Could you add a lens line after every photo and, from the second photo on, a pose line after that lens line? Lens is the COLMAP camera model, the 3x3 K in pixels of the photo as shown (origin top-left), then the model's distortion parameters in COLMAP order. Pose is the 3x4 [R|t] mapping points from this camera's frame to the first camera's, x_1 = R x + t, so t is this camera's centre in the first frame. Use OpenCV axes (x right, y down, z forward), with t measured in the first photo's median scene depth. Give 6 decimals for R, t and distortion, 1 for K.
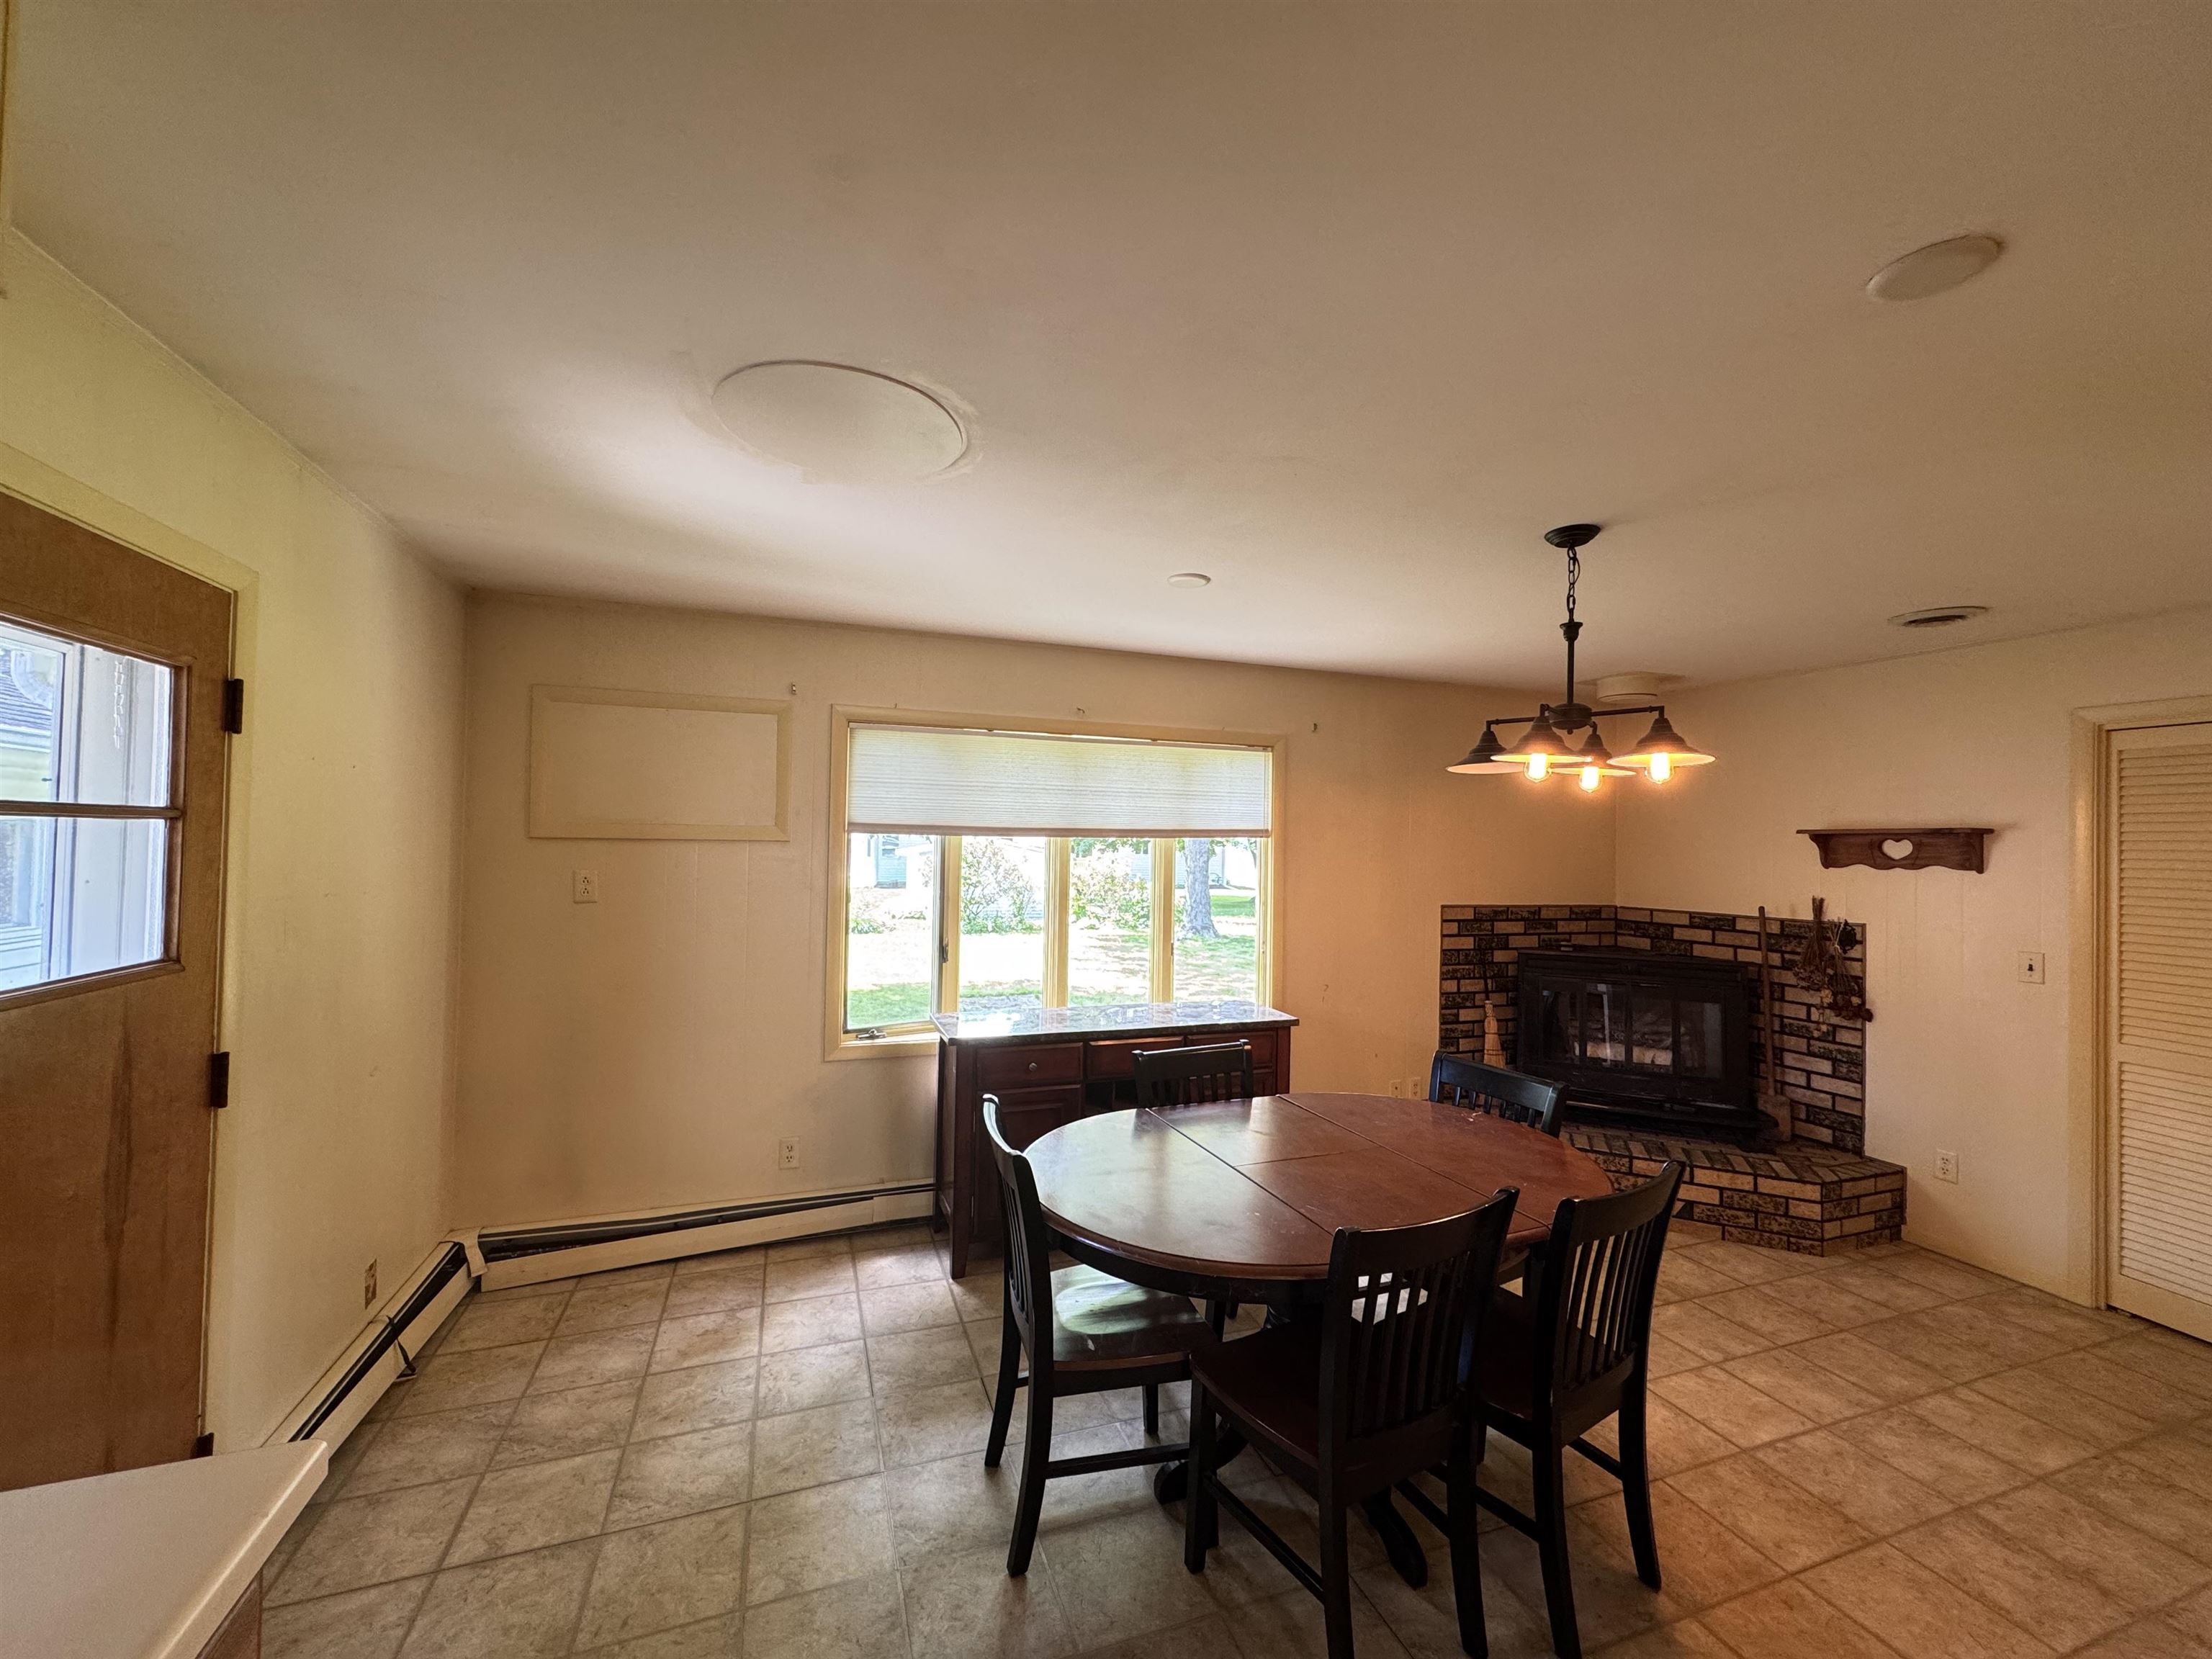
lens RADIAL K [[886.1, 0, 1100.7], [0, 886.1, 834.6], [0, 0, 1]] dist [0.000384, 0.000630]
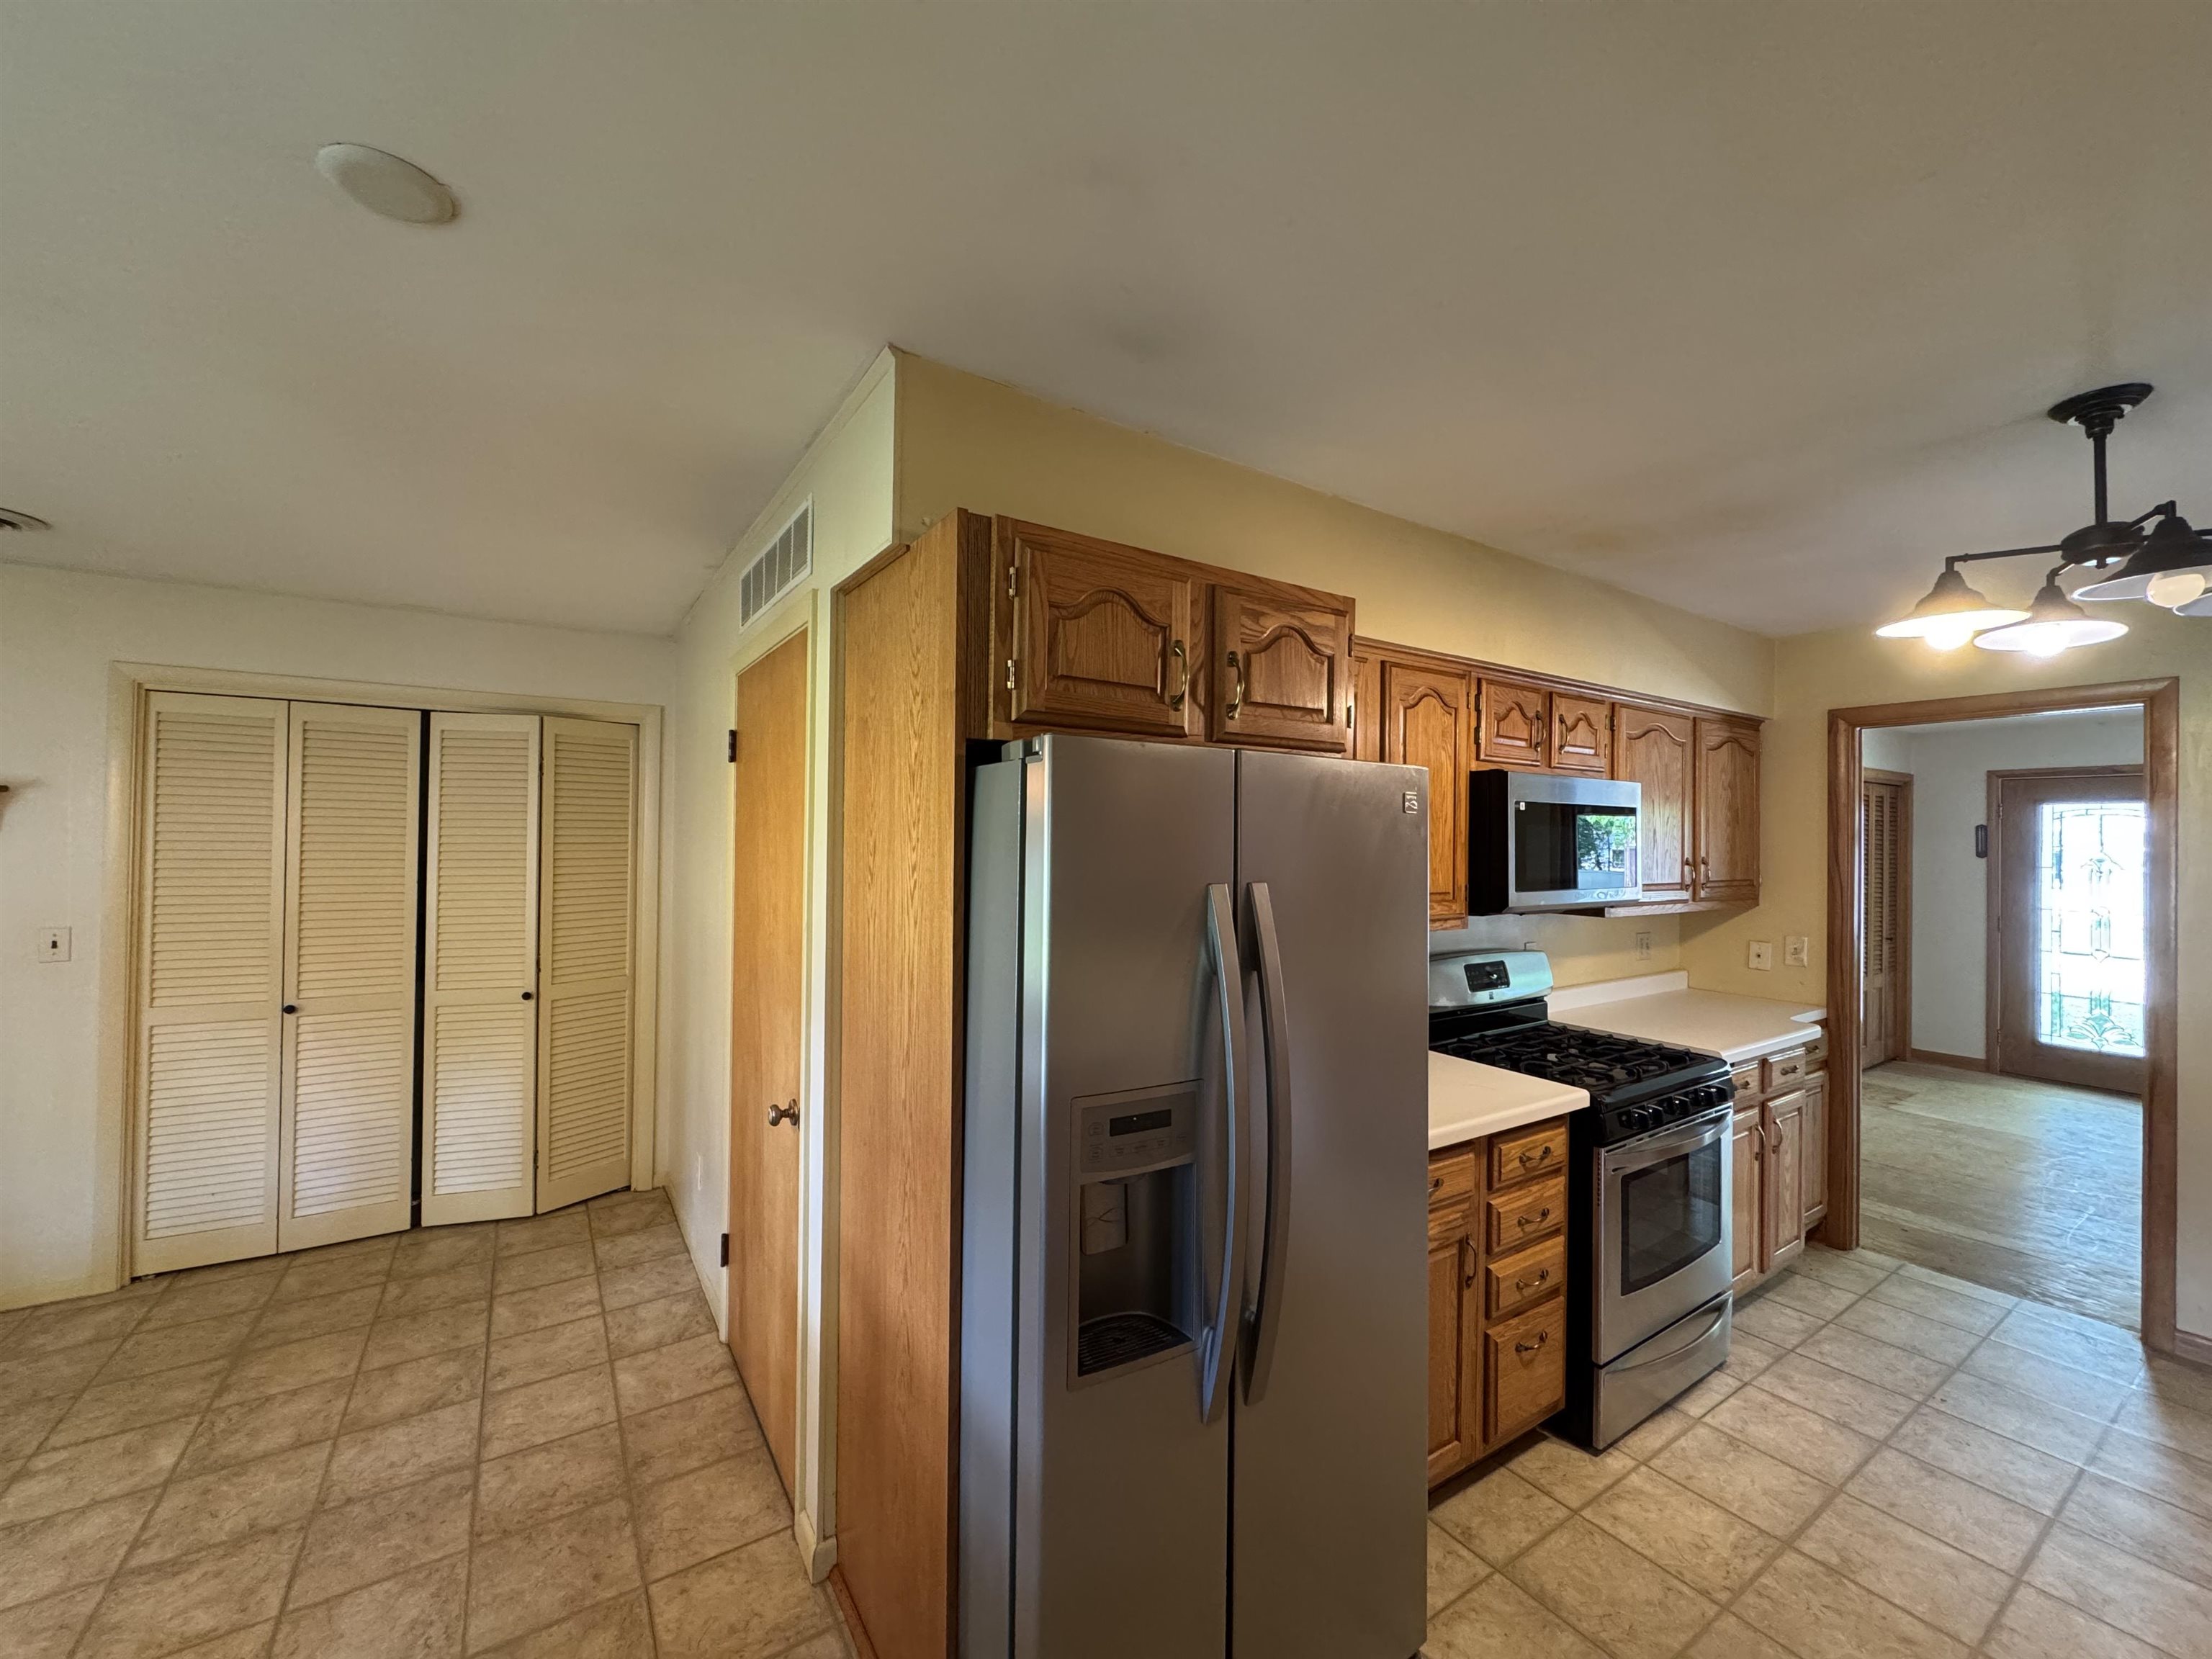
lens RADIAL K [[879.1, 0, 1105.4], [0, 879.1, 831.9], [0, 0, 1]] dist [0.001011, 0.000454]
pose [[-0.236075, -0.014744, 0.971623, -0.068255], [-0.026708, 0.999606, 0.008680, 0.002796], [-0.971368, -0.023901, -0.236376, 0.259511]]
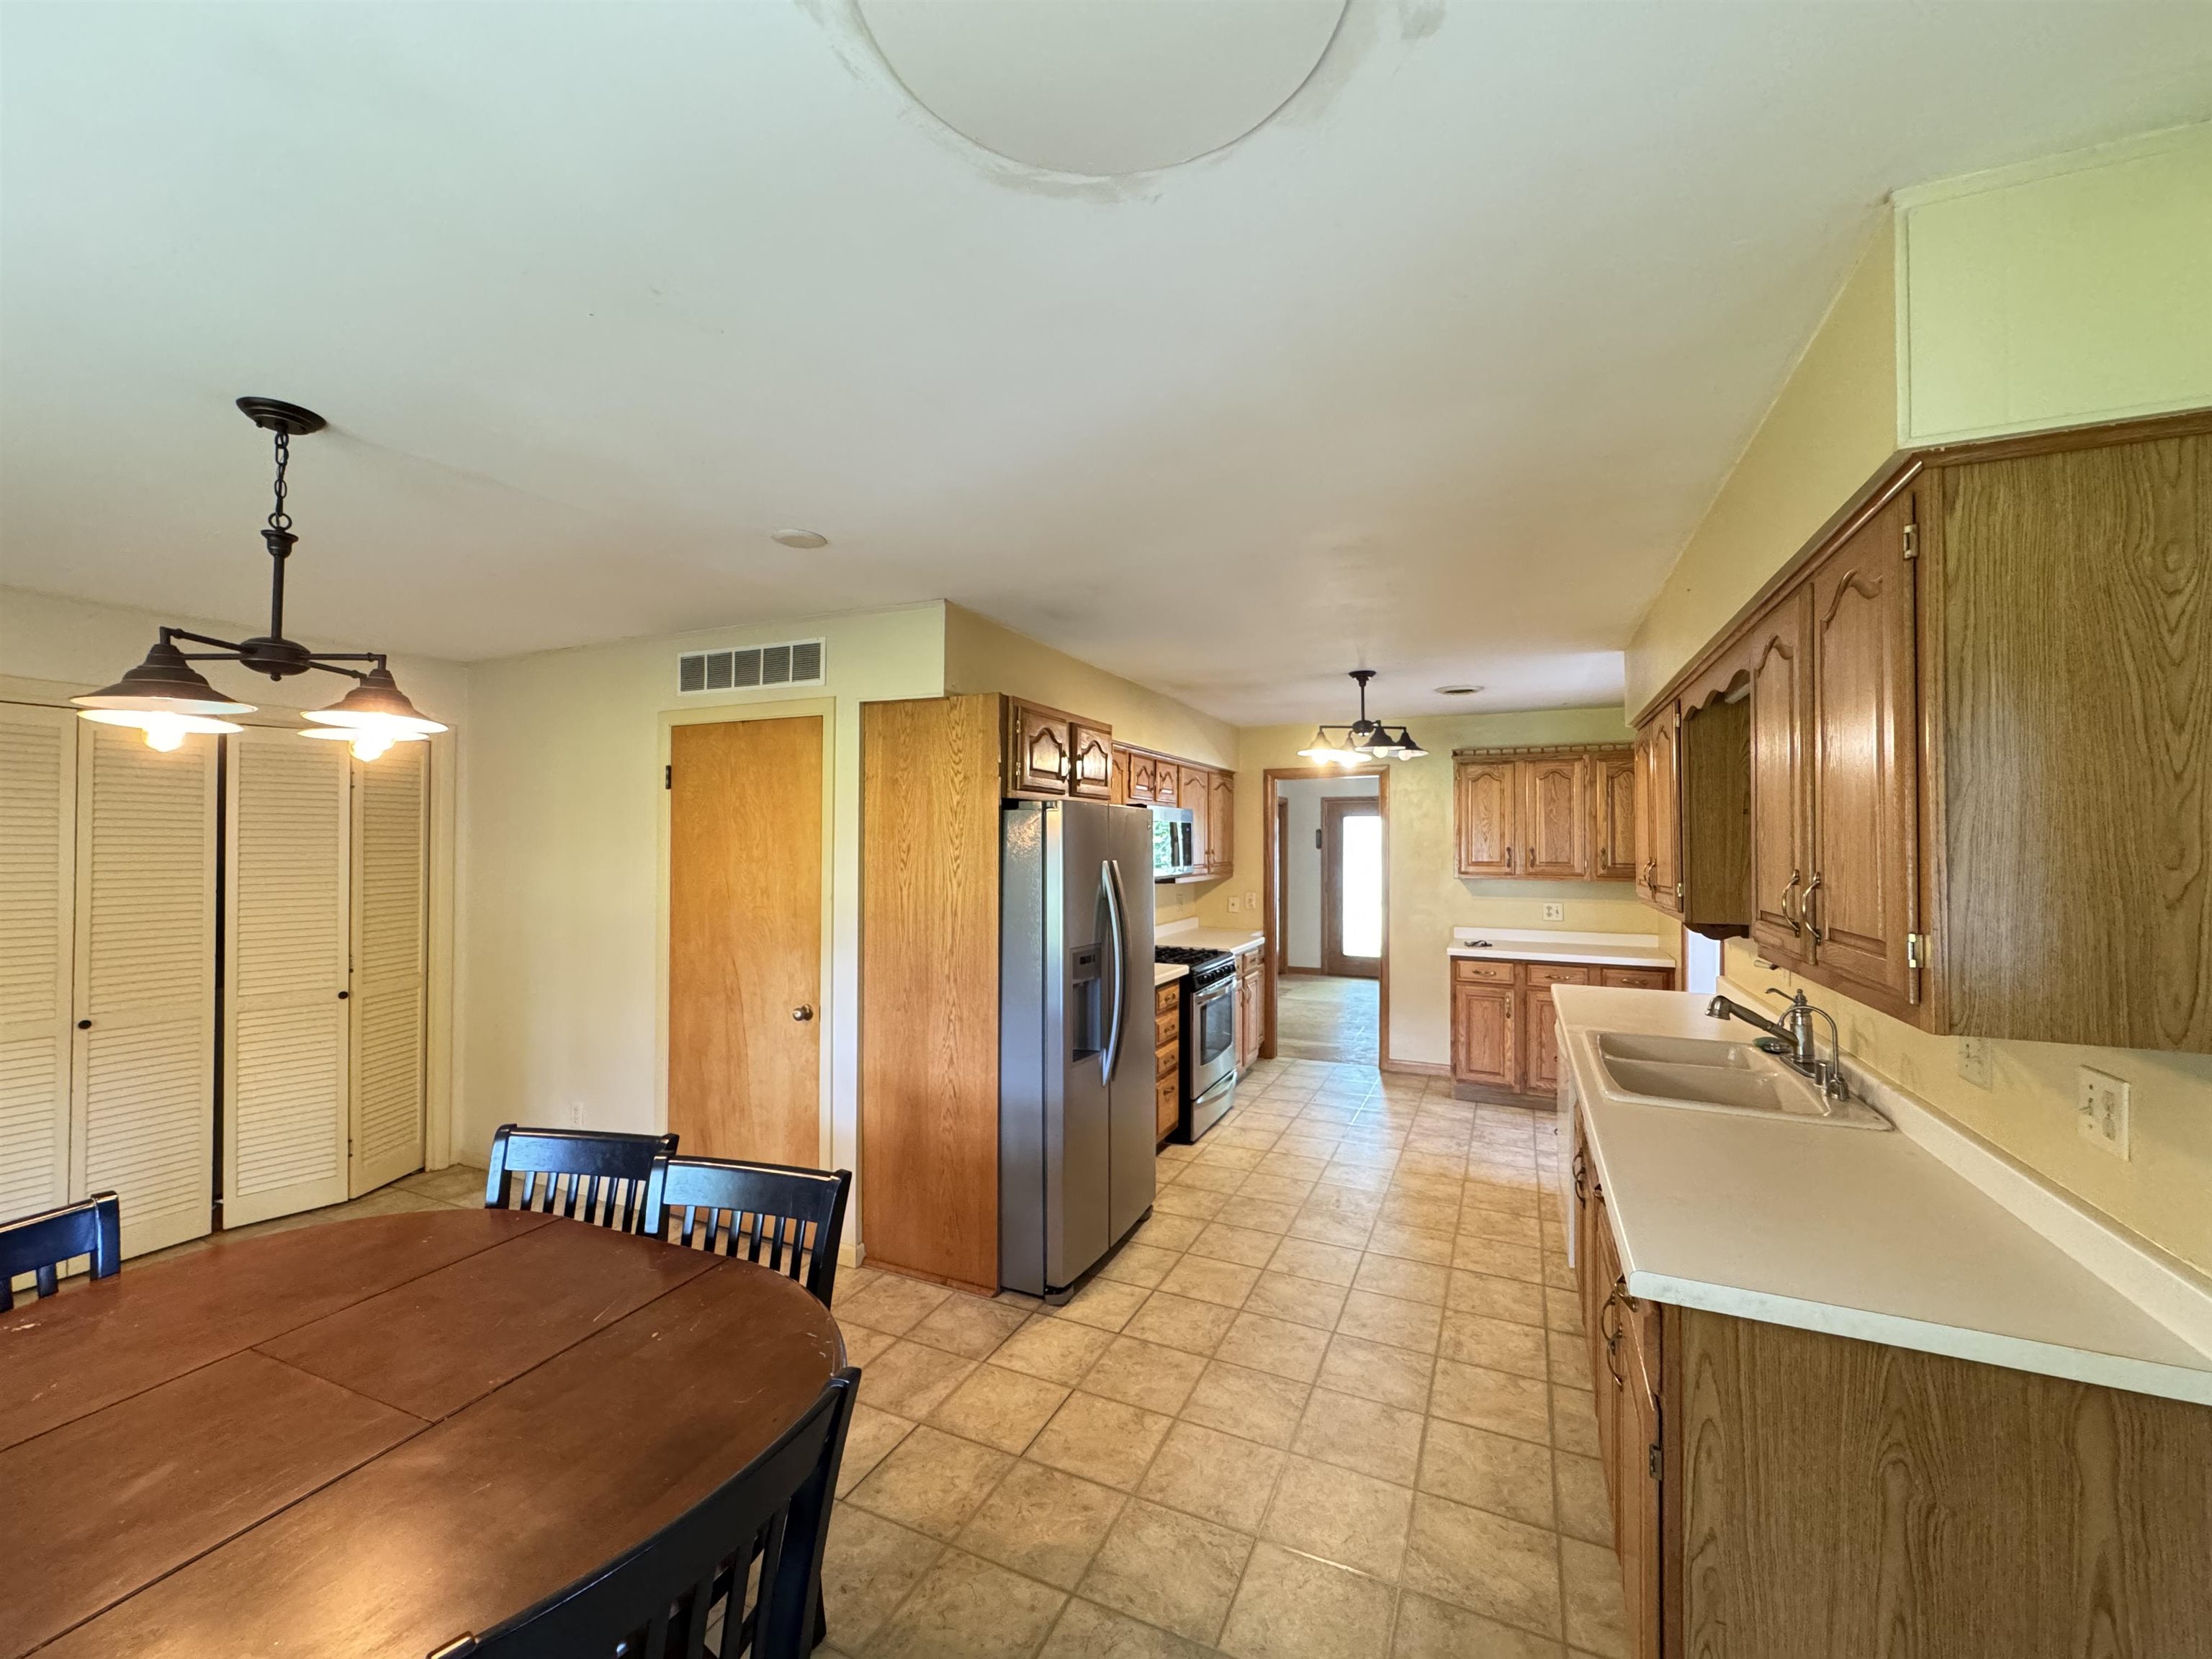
lens RADIAL K [[886.1, 0, 1100.7], [0, 886.1, 834.6], [0, 0, 1]] dist [0.000384, 0.000630]
pose [[-0.710628, -0.014094, 0.703426, -0.526016], [-0.023214, 0.999725, -0.003420, 0.003613], [-0.703185, -0.018760, -0.710760, 1.099390]]
